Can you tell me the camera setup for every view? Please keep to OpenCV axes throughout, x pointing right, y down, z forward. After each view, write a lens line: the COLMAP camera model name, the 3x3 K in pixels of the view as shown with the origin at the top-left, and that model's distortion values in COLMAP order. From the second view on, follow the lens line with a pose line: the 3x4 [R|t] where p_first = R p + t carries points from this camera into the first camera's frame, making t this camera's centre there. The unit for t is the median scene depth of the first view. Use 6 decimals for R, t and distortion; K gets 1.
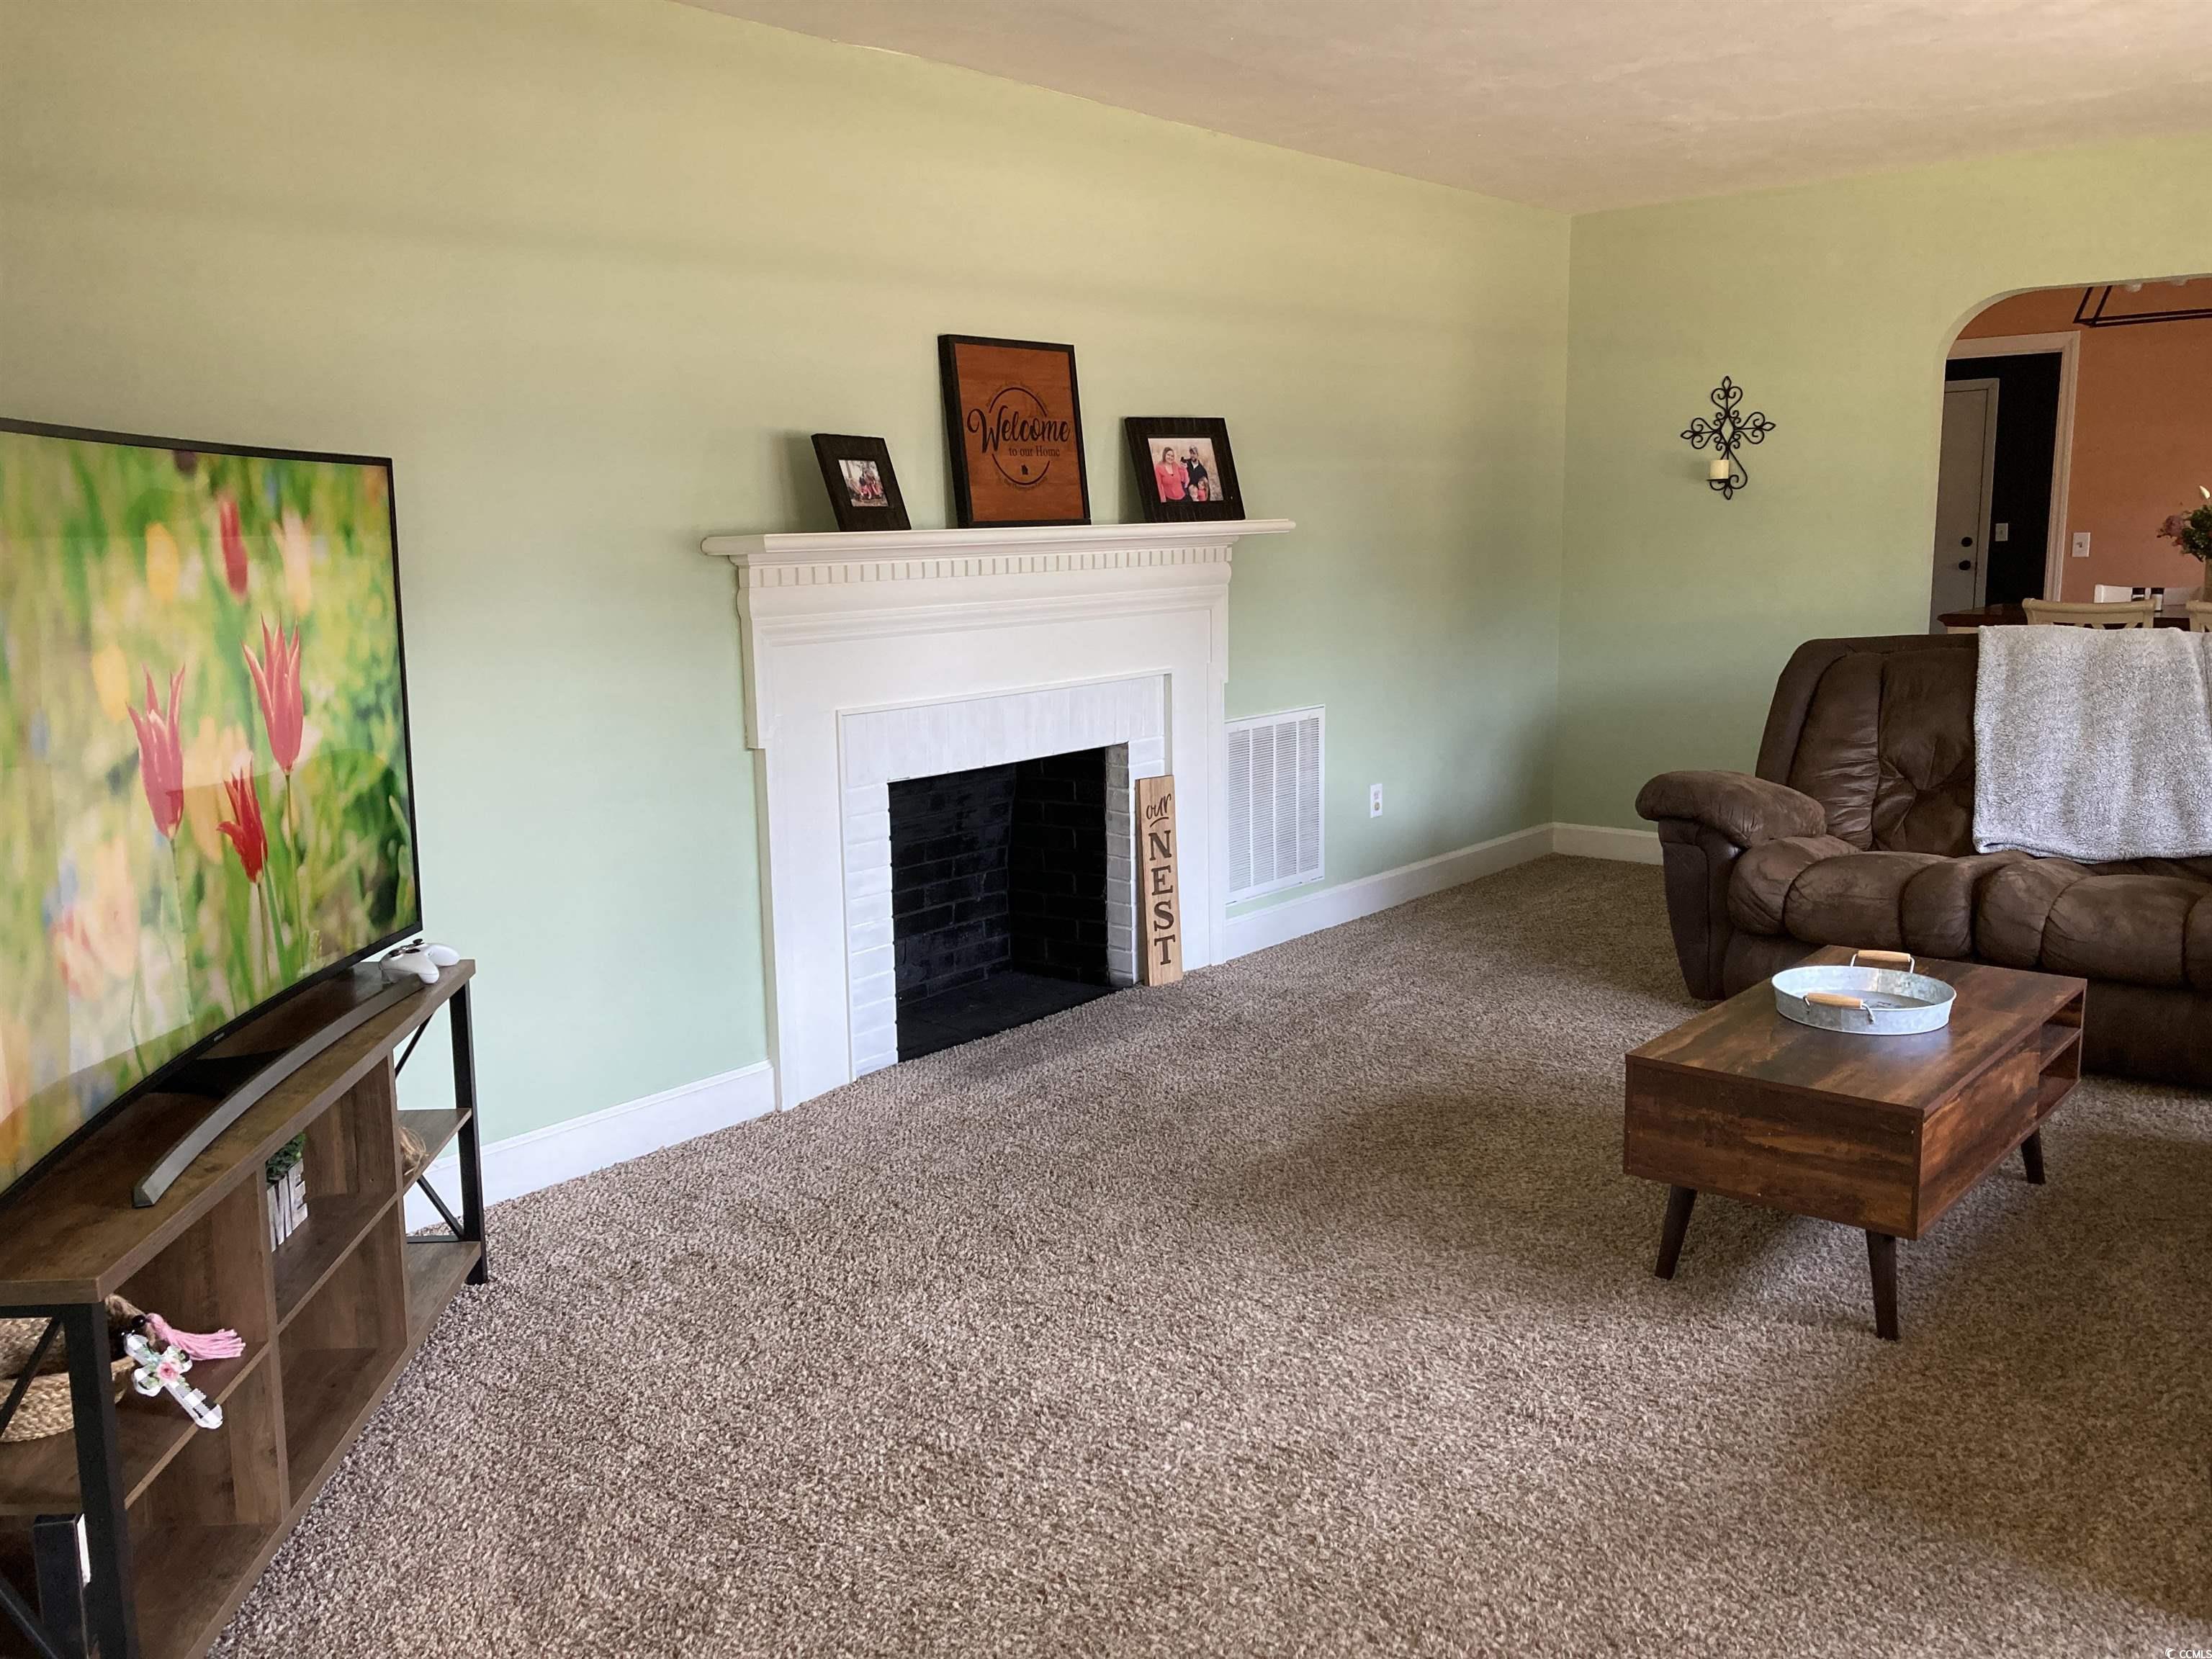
lens RADIAL K [[1828.2, 0, 1106.0], [0, 1828.2, 829.5], [0, 0, 1]] dist [0.002840, 0.009916]
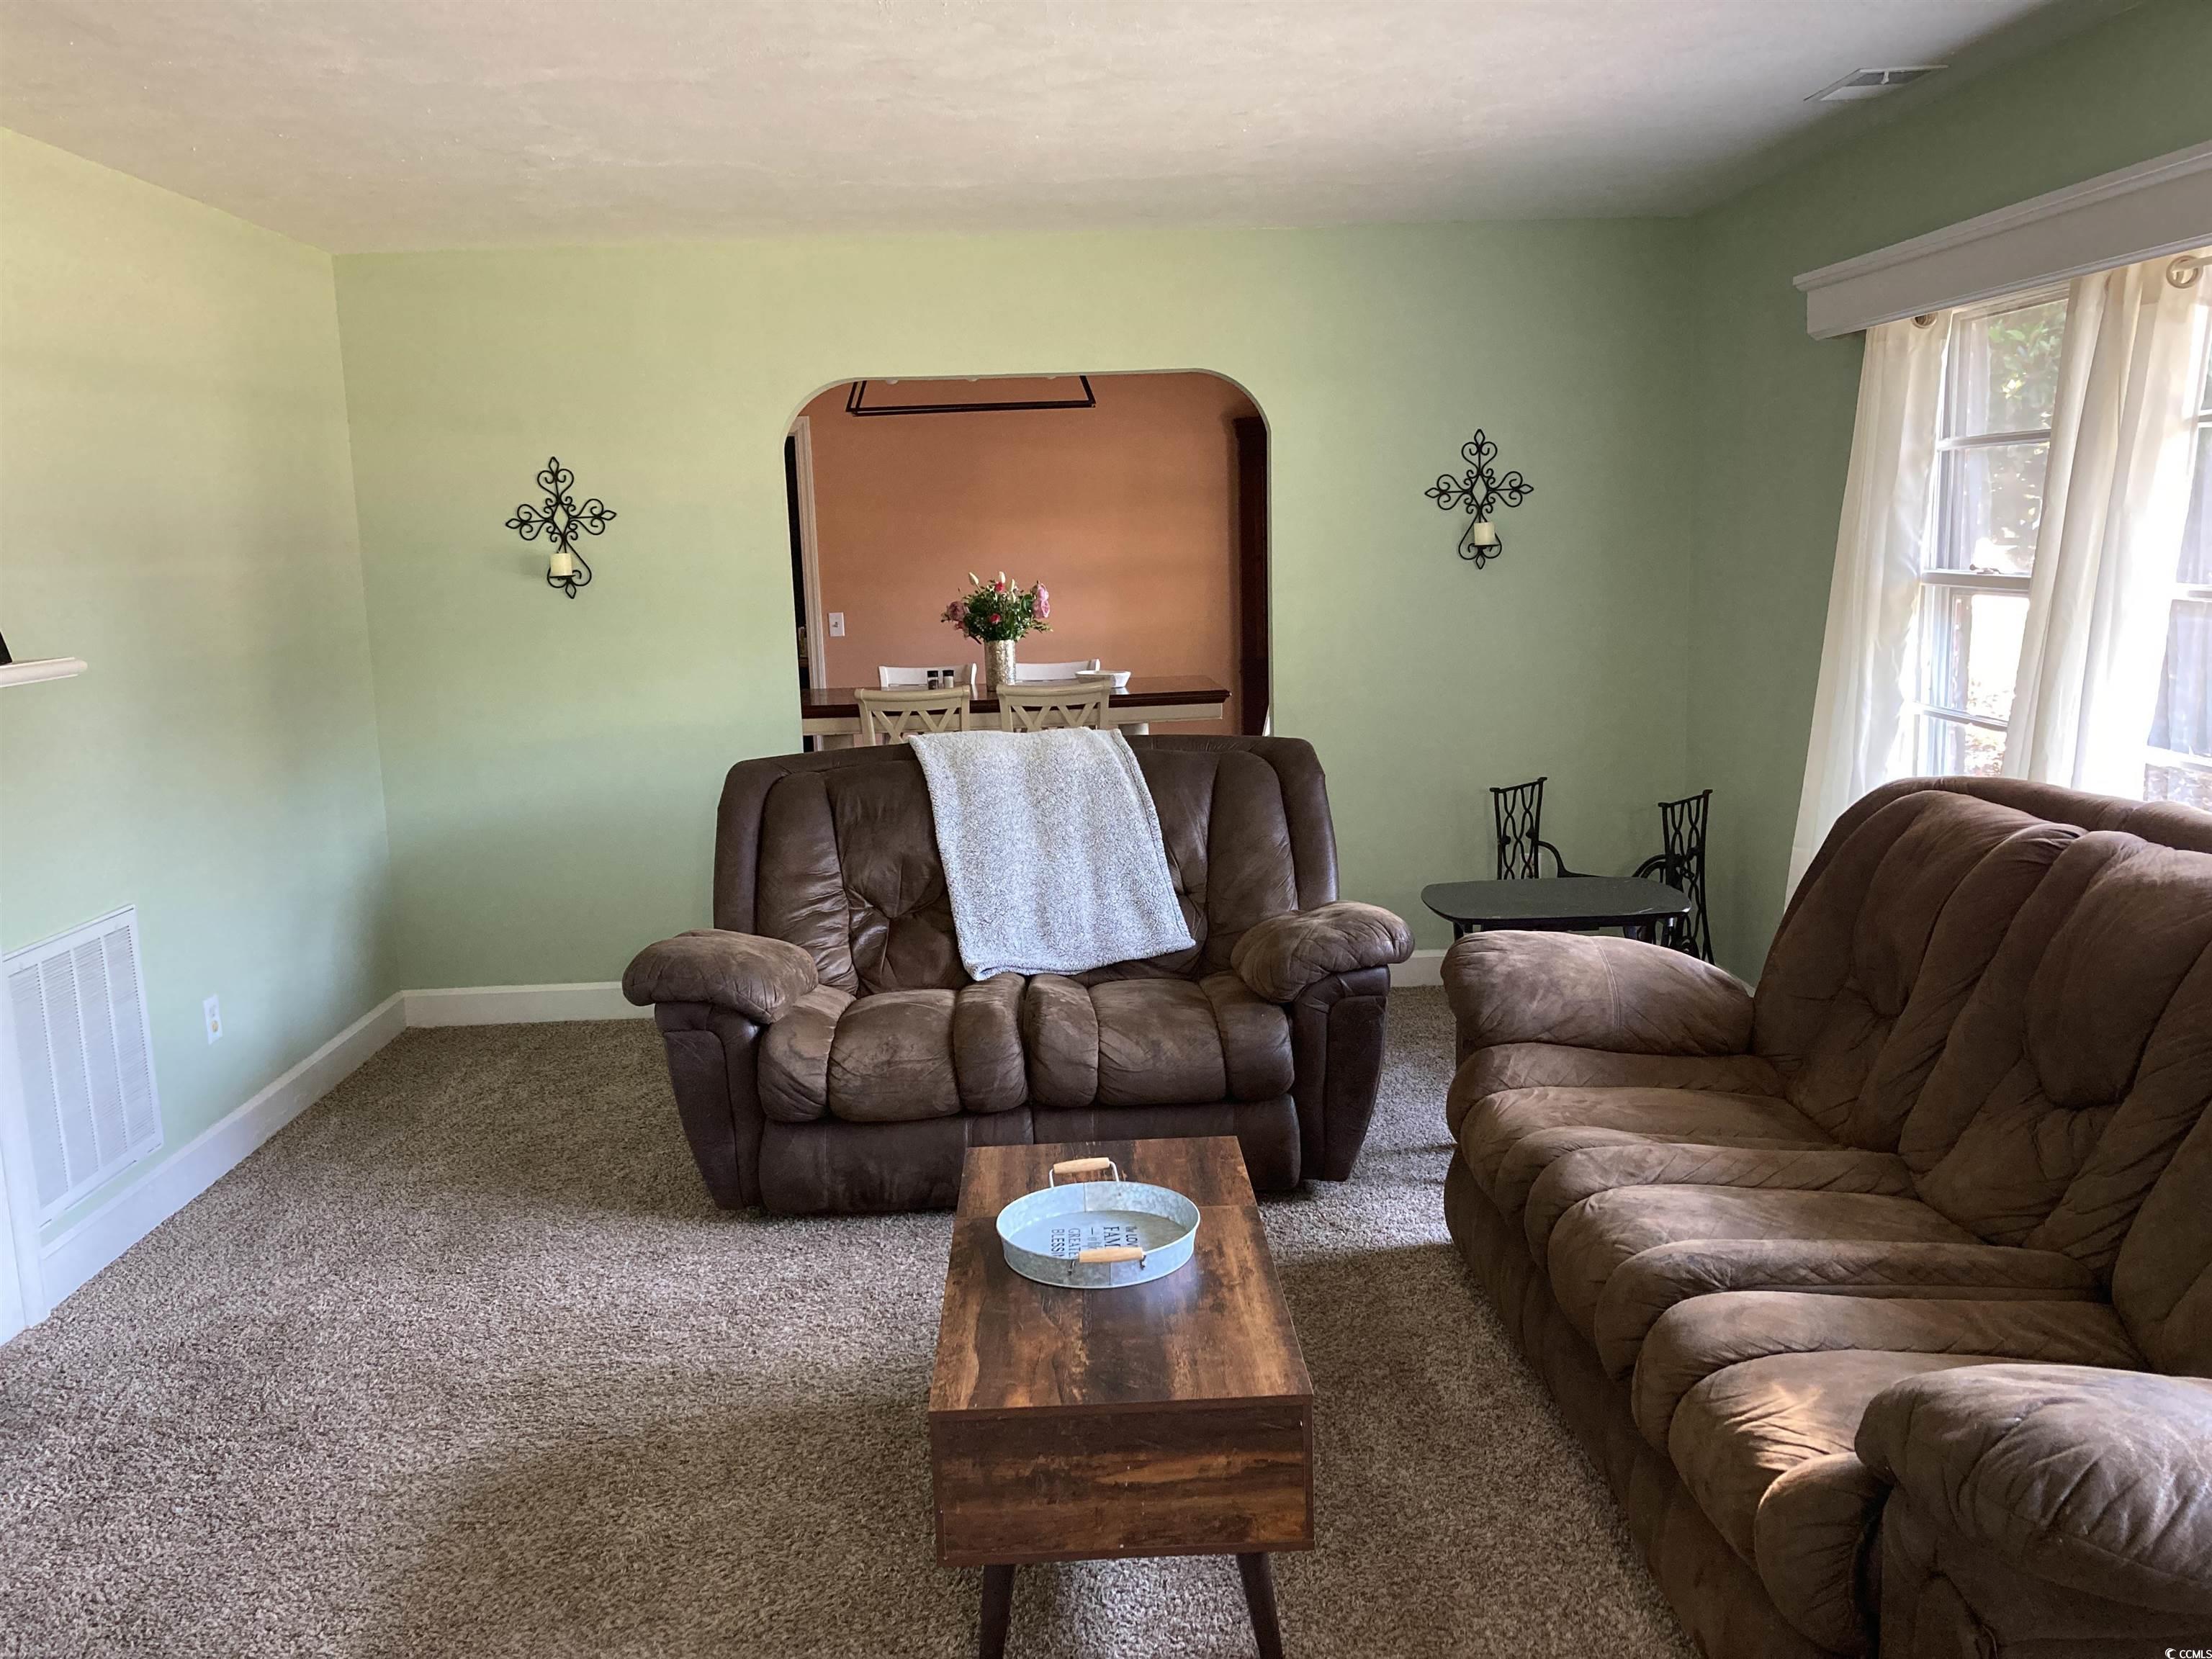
lens RADIAL K [[1787.8, 0, 1103.7], [0, 1787.8, 857.2], [0, 0, 1]] dist [0.078057, -0.180947]
pose [[0.739622, -0.122095, 0.661855, -0.070547], [0.131090, 0.990707, 0.036266, -0.070912], [-0.660132, 0.059939, 0.748754, 0.250602]]
